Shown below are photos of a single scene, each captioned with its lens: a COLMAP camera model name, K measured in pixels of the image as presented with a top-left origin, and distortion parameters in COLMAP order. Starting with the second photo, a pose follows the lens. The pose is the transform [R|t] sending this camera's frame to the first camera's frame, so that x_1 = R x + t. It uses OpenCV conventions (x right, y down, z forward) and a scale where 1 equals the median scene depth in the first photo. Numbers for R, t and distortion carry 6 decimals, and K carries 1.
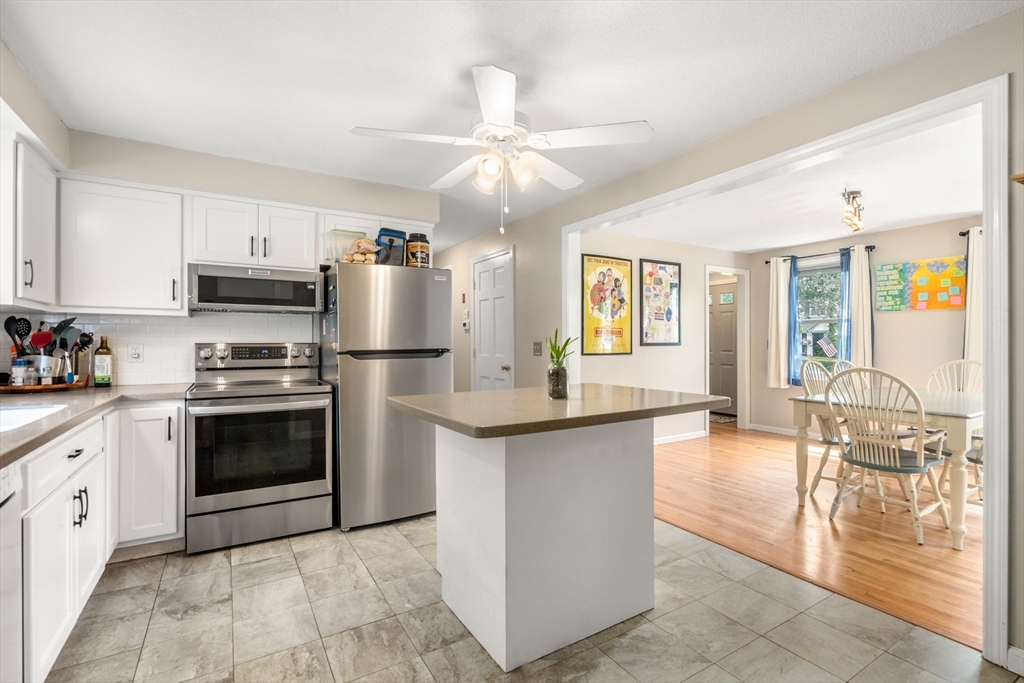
lens RADIAL K [[468.3, 0, 516.2], [0, 468.3, 342.1], [0, 0, 1]] dist [0.000263, 0.001156]
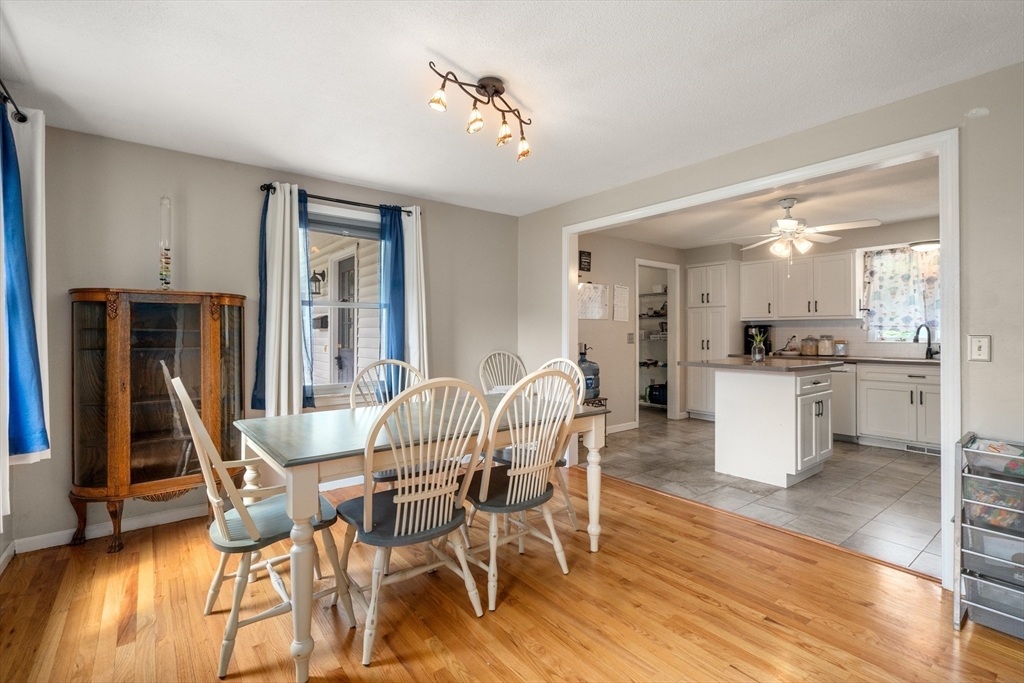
lens RADIAL K [[468.3, 0, 516.0], [0, 468.3, 330.7], [0, 0, 1]] dist [0.000263, 0.001156]
pose [[-0.993171, 0.001729, -0.116652, 0.602779], [0.001831, 0.999998, -0.000772, -0.007311], [0.116651, -0.000980, -0.993173, 1.275275]]
